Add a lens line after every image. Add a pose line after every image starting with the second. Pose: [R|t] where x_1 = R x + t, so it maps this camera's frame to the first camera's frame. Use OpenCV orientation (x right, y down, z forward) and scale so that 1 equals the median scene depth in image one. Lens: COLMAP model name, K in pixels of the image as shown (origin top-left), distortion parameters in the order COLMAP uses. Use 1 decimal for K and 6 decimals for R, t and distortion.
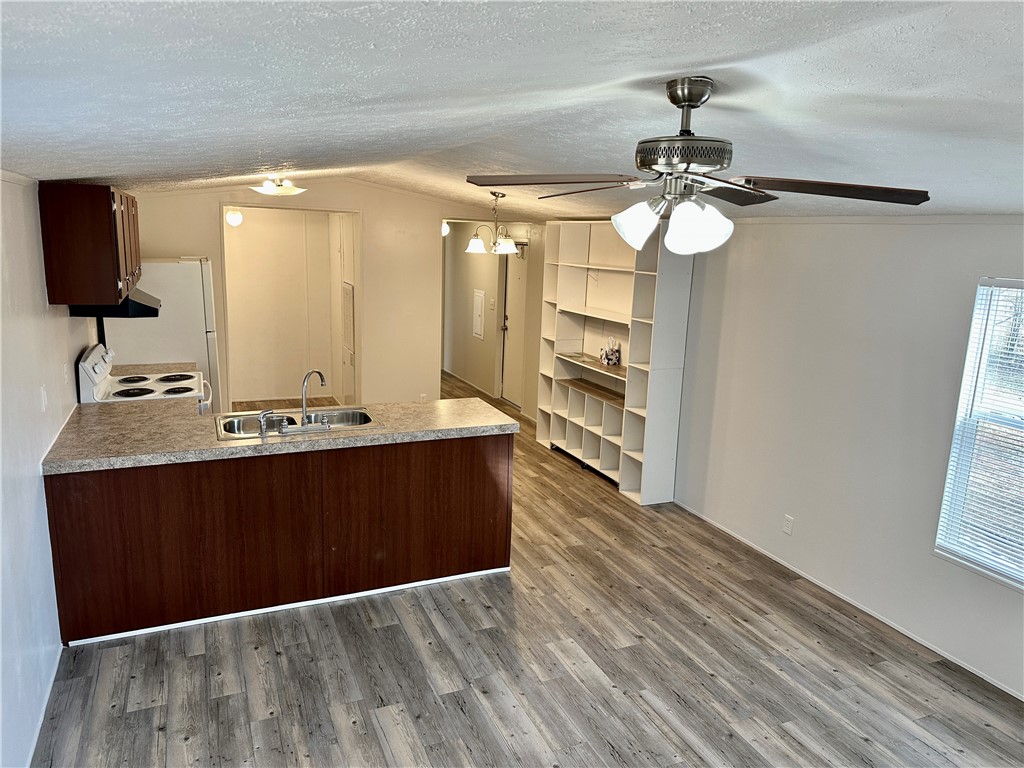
lens RADIAL K [[715.2, 0, 512.4], [0, 715.2, 379.6], [0, 0, 1]] dist [0.068266, -0.086056]
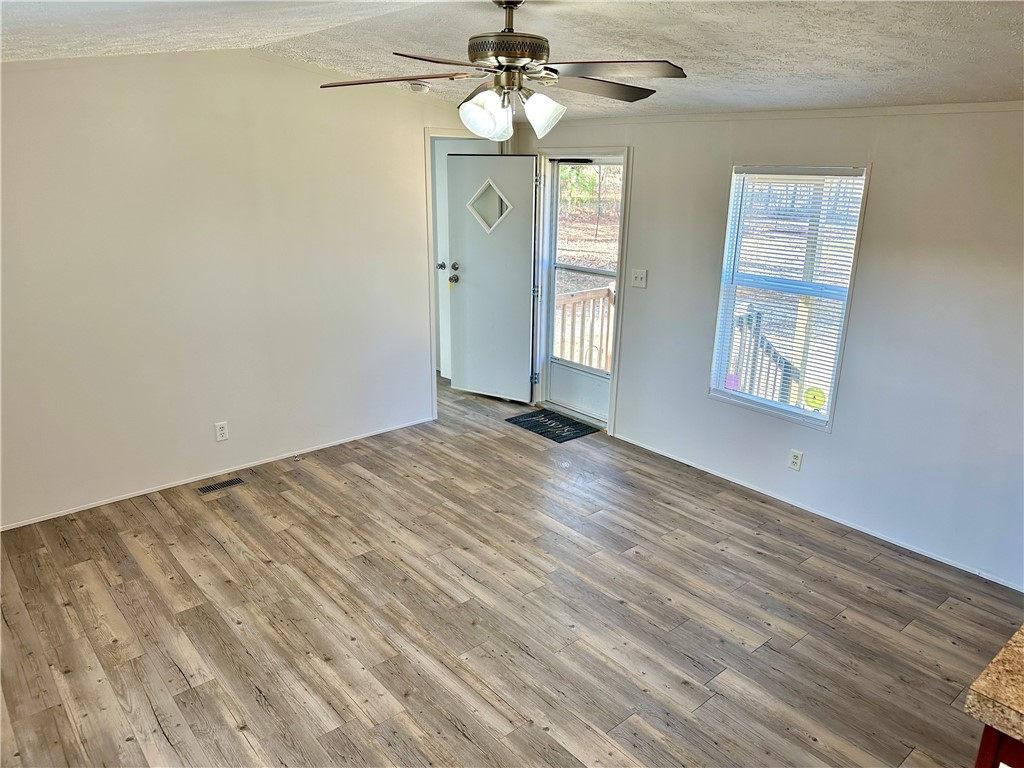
lens RADIAL K [[715.2, 0, 517.0], [0, 715.2, 376.1], [0, 0, 1]] dist [0.068266, -0.086056]
pose [[-0.954714, 0.033447, -0.295638, 0.340052], [-0.107676, 0.887463, 0.448125, -0.217201], [0.277357, 0.459664, -0.843672, 1.296550]]
